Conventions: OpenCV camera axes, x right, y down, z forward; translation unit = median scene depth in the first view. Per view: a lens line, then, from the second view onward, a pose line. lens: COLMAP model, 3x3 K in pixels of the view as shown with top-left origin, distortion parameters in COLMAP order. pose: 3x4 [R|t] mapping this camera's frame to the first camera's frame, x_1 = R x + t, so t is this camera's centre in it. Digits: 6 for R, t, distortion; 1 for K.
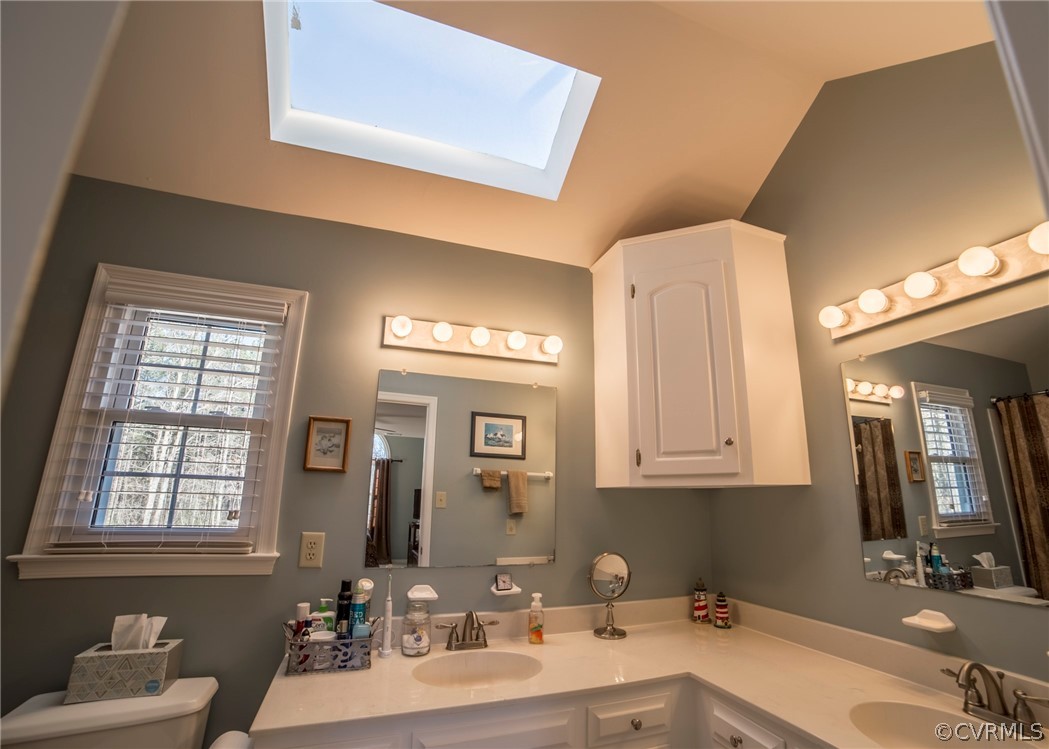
lens RADIAL K [[464.9, 0, 535.7], [0, 464.9, 378.3], [0, 0, 1]] dist [-0.108288, 0.033997]
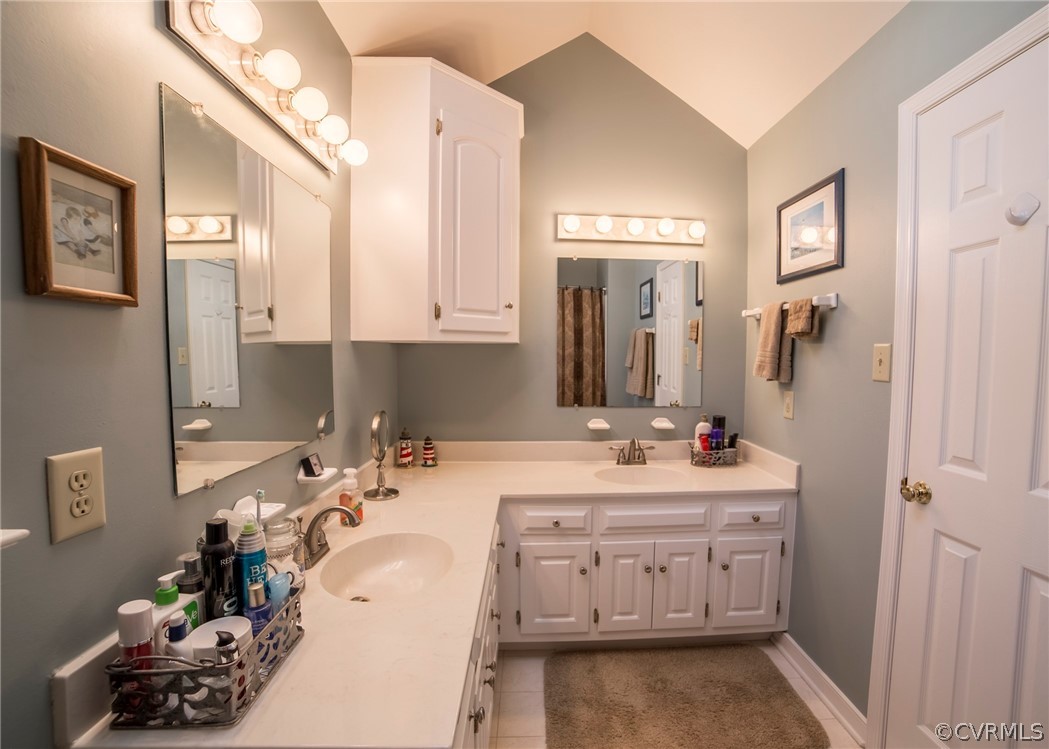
lens RADIAL K [[487.1, 0, 552.4], [0, 487.1, 362.4], [0, 0, 1]] dist [-0.115697, 0.052279]
pose [[0.310294, -0.031109, 0.950132, -0.673289], [-0.237299, 0.965291, 0.109102, 0.108732], [-0.920547, -0.259319, 0.292141, 0.457810]]
